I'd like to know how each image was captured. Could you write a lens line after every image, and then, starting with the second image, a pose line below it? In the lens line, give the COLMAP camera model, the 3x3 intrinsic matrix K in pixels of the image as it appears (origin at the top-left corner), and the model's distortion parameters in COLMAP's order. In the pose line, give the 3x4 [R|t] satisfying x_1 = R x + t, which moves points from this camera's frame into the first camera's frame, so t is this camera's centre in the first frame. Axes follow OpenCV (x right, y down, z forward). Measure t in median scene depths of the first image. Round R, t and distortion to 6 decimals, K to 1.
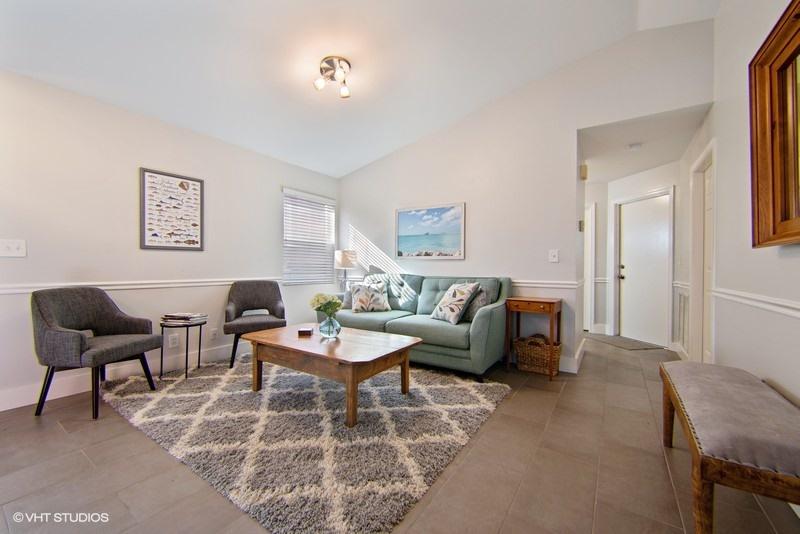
lens RADIAL K [[325.0, 0, 403.7], [0, 325.0, 265.7], [0, 0, 1]] dist [0.000947, -0.000231]
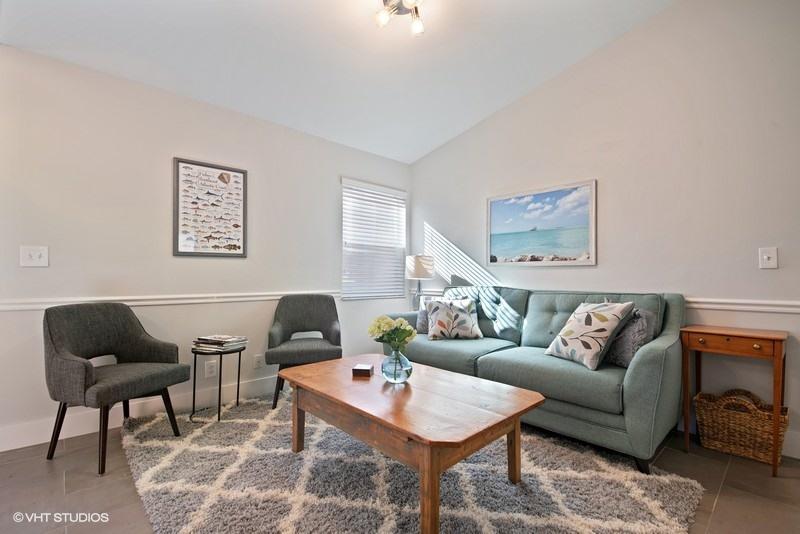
lens RADIAL K [[367.1, 0, 403.7], [0, 367.1, 270.3], [0, 0, 1]] dist [-0.013746, -0.001149]
pose [[0.975277, -0.006224, -0.220899, -0.038528], [0.003242, 0.999899, -0.013858, -0.000594], [0.220963, 0.012799, 0.975198, 0.228799]]
